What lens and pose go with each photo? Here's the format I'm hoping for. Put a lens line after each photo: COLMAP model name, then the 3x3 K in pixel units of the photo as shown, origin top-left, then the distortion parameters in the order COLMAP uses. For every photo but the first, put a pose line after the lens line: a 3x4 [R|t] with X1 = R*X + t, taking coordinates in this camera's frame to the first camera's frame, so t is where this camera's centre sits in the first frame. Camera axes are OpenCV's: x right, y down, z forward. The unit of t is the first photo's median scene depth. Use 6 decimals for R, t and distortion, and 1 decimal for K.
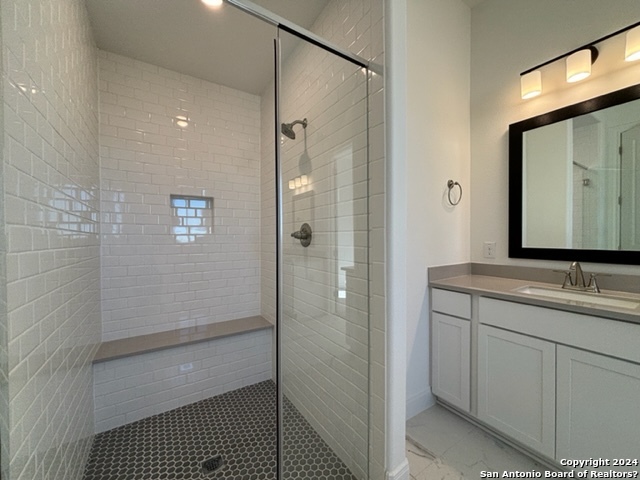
lens RADIAL K [[258.0, 0, 322.0], [0, 258.0, 239.9], [0, 0, 1]] dist [-0.002240, -0.000040]
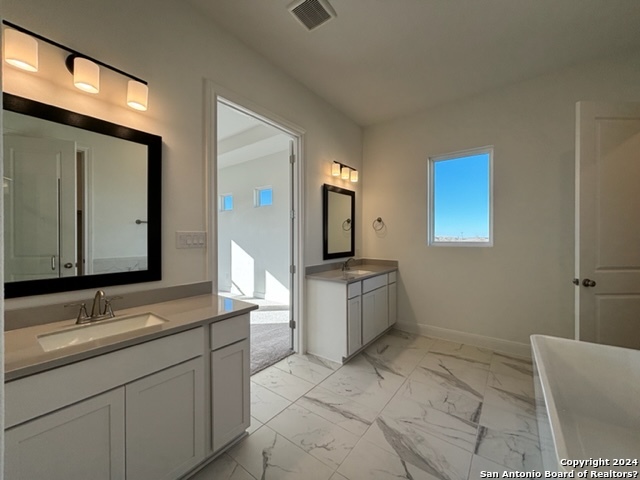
lens RADIAL K [[258.0, 0, 322.0], [0, 258.0, 239.9], [0, 0, 1]] dist [-0.002240, -0.000040]
pose [[-0.349651, 0.002955, 0.936875, -0.912490], [0.016413, 0.999861, 0.002972, -0.073911], [-0.936736, 0.016416, -0.349651, 1.665097]]
